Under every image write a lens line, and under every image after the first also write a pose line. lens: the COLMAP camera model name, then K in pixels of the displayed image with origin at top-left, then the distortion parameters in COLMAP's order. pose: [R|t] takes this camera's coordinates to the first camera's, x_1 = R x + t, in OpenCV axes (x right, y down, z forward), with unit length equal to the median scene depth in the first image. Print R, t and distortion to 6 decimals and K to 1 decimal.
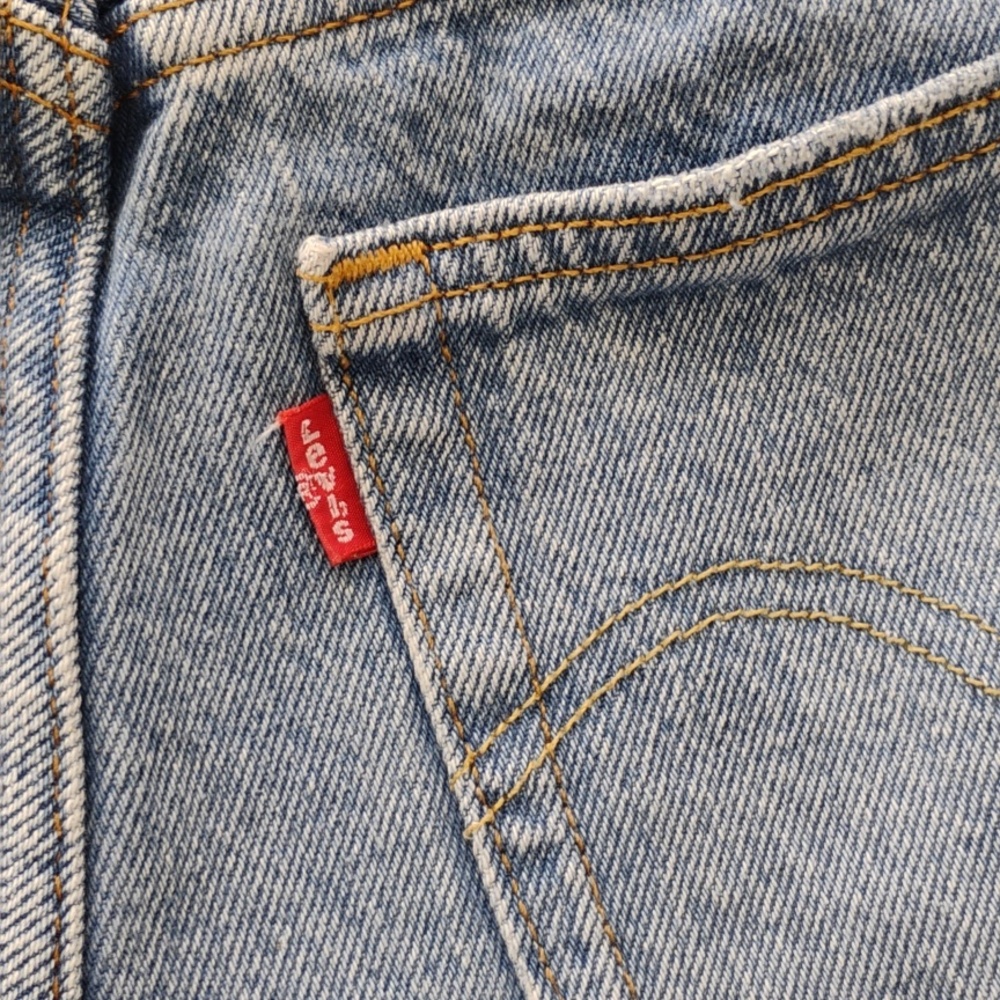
lens RADIAL K [[1048.6, 0, 501.2], [0, 1048.6, 507.7], [0, 0, 1]] dist [-0.009616, 0.000000]
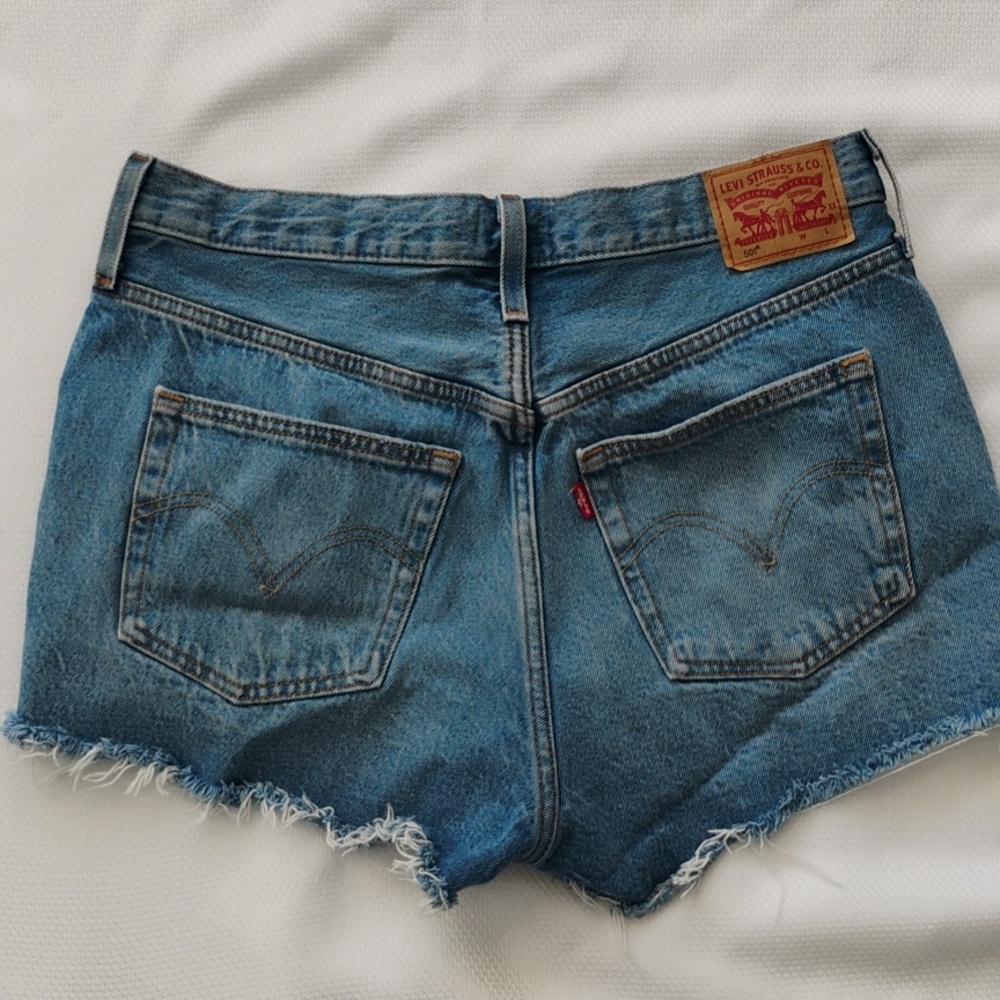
lens RADIAL K [[1048.6, 0, 504.8], [0, 1048.6, 491.2], [0, 0, 1]] dist [-0.009616, 0.000000]
pose [[0.998201, -0.058089, -0.014873, -0.444335], [0.058980, 0.995881, 0.068869, -0.404465], [0.010811, -0.069622, 0.997515, -3.588503]]
